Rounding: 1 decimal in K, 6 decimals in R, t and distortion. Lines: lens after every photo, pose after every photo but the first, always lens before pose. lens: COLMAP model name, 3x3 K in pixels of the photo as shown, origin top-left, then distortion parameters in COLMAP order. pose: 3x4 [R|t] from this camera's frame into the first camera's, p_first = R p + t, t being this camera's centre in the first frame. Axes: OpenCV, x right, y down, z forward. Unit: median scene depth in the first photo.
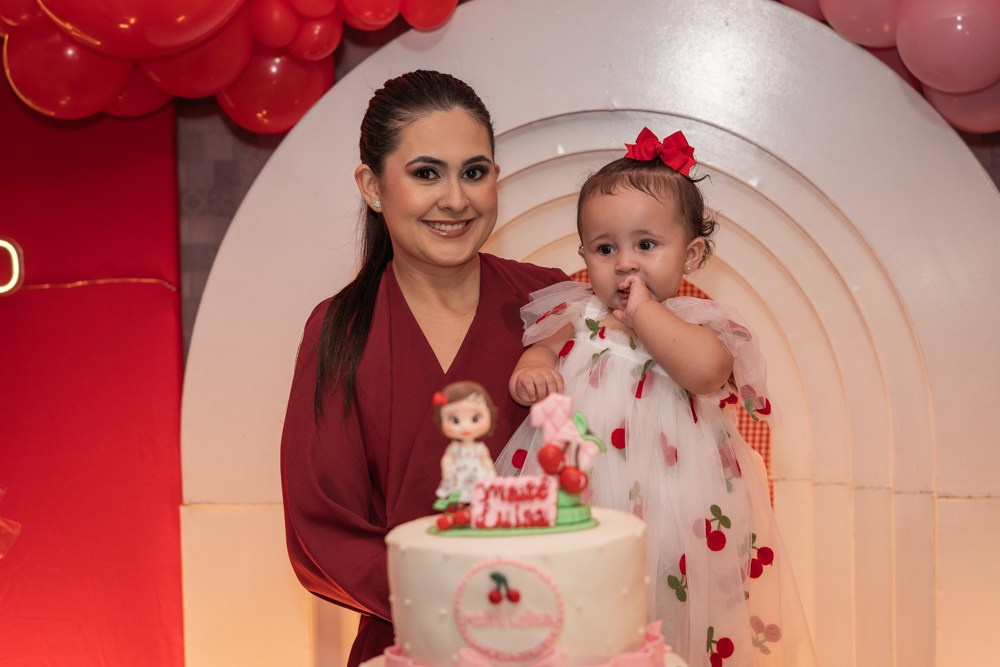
lens RADIAL K [[2169.5, 0, 500.0], [0, 2169.5, 333.5], [0, 0, 1]] dist [-0.000606, 0.041286]
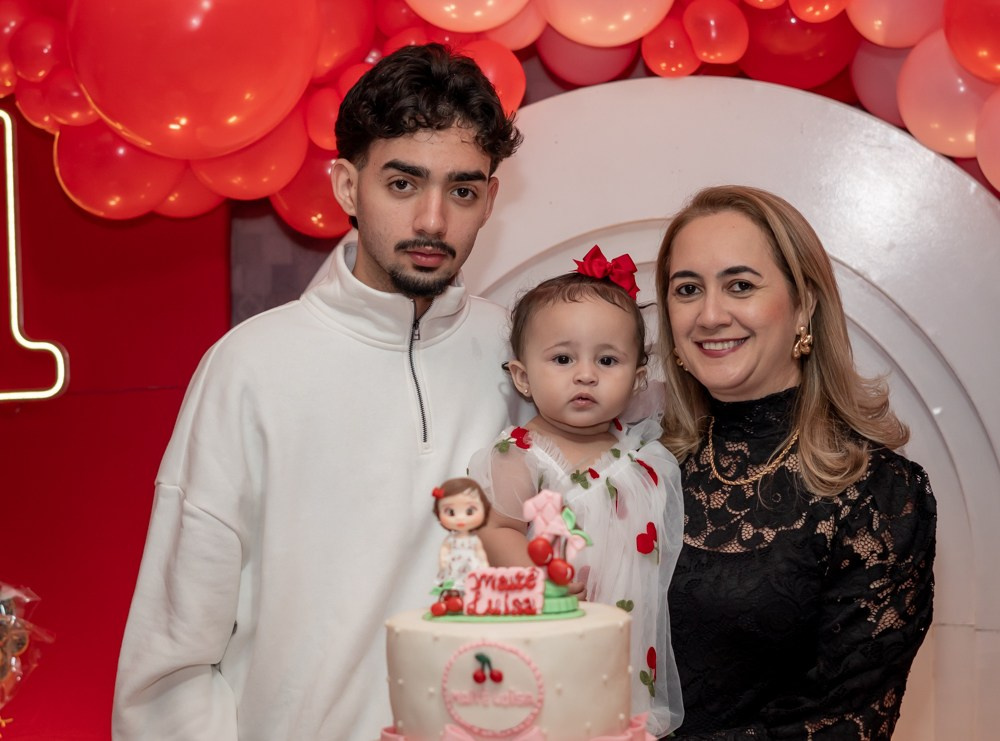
lens RADIAL K [[2575.6, 0, 455.9], [0, 2575.6, 369.9], [0, 0, 1]] dist [-0.005864, 0.077173]
pose [[0.997069, 0.020218, -0.073794, 0.073269], [-0.023166, 0.998959, -0.039305, 0.019739], [0.072923, 0.040899, 0.996499, -0.257628]]
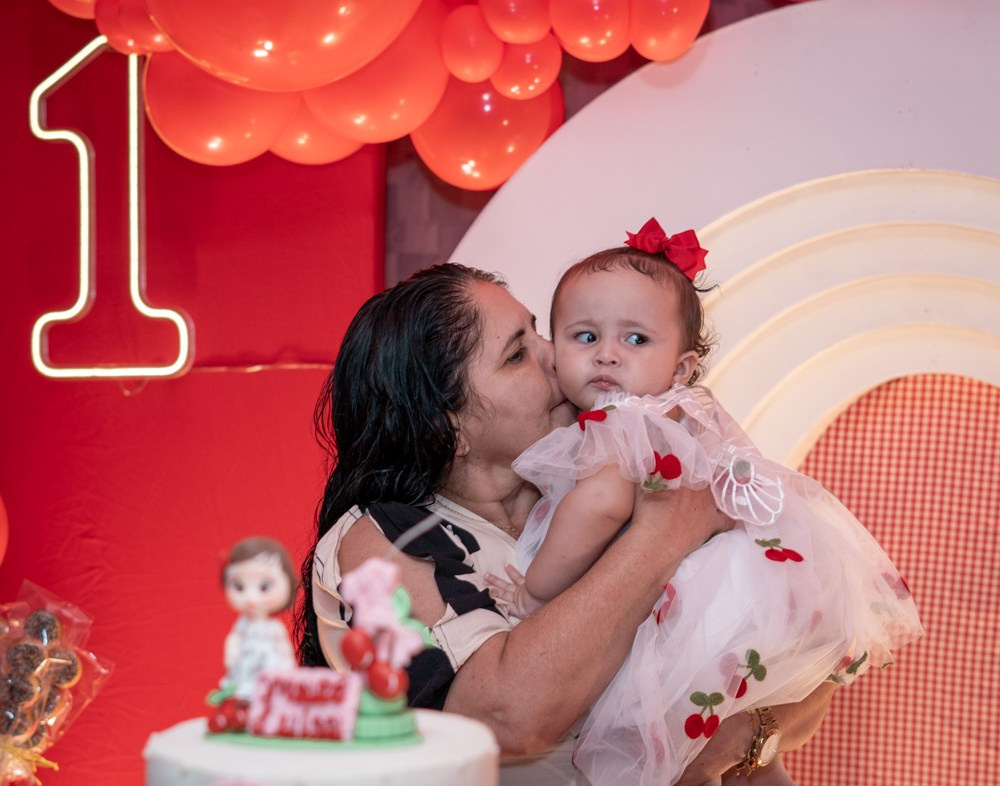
lens RADIAL K [[2652.6, 0, 500.0], [0, 2652.6, 393.0], [0, 0, 1]] dist [-0.043984, -0.365657]
pose [[0.965949, 0.047357, -0.254361, 0.294392], [-0.050393, 0.998715, -0.005429, -0.026436], [0.253777, 0.018062, 0.967094, 0.140843]]
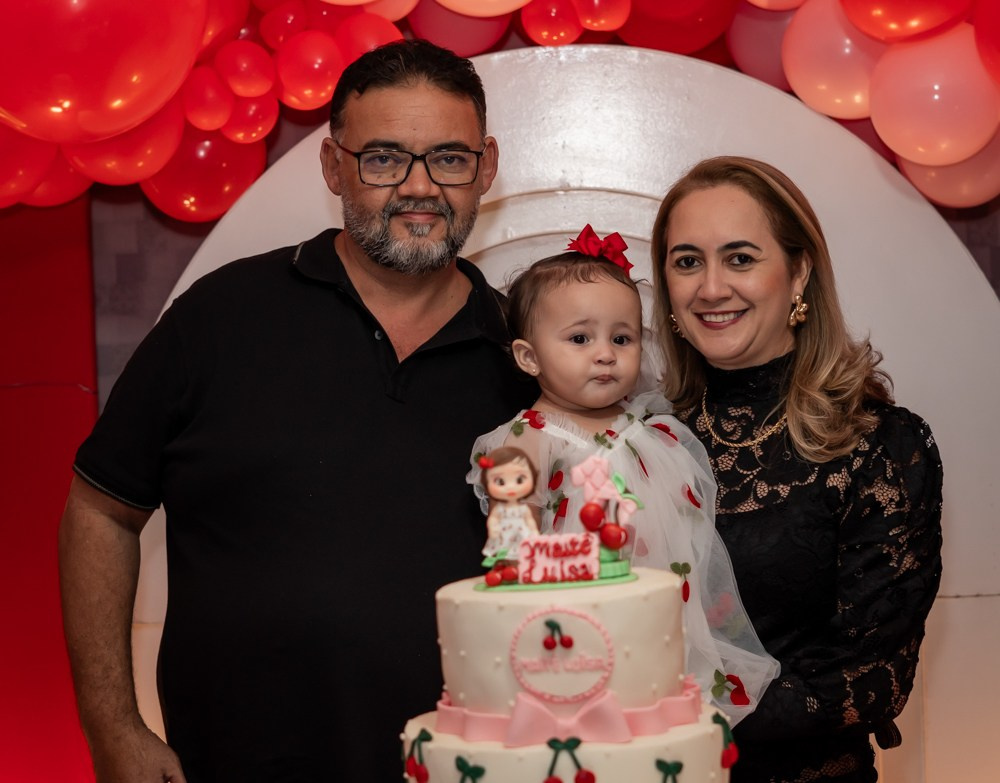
lens RADIAL K [[2719.1, 0, 406.4], [0, 2719.1, 389.2], [0, 0, 1]] dist [0.028309, 0.062451]
pose [[0.999339, -0.019505, 0.030688, -0.106328], [0.020480, 0.999285, -0.031769, 0.035894], [-0.030046, 0.032377, 0.999024, -0.323671]]
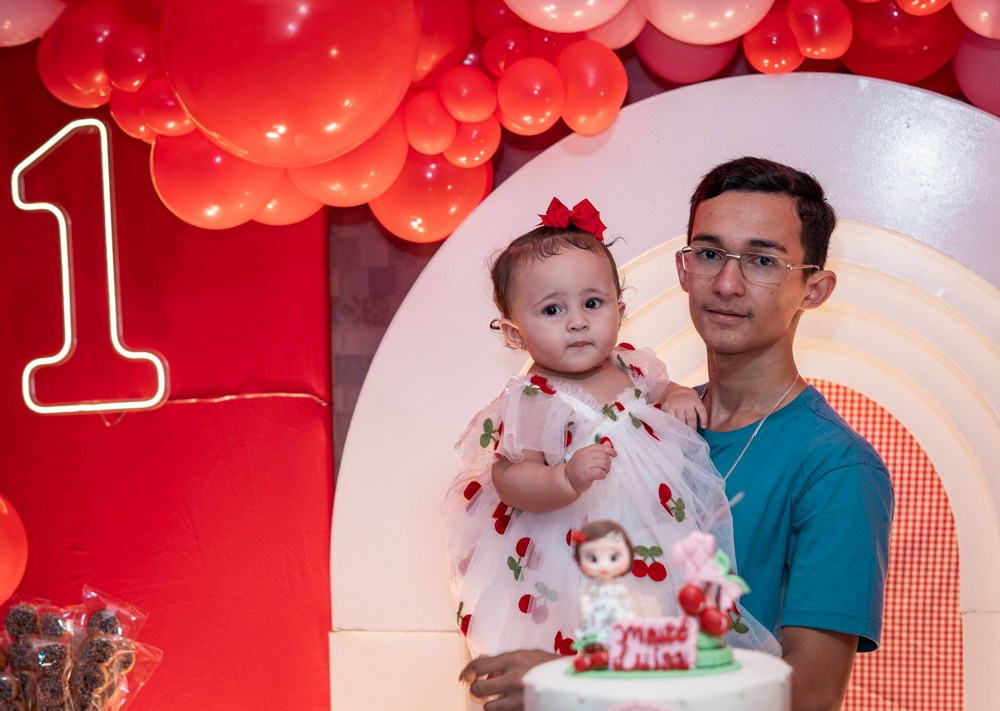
lens RADIAL K [[2378.5, 0, 498.3], [0, 2378.5, 367.6], [0, 0, 1]] dist [0.065060, -0.666417]
pose [[0.996563, 0.002550, -0.082805, 0.025290], [-0.004874, 0.999600, -0.027875, -0.016102], [0.082701, 0.028182, 0.996176, -0.074453]]
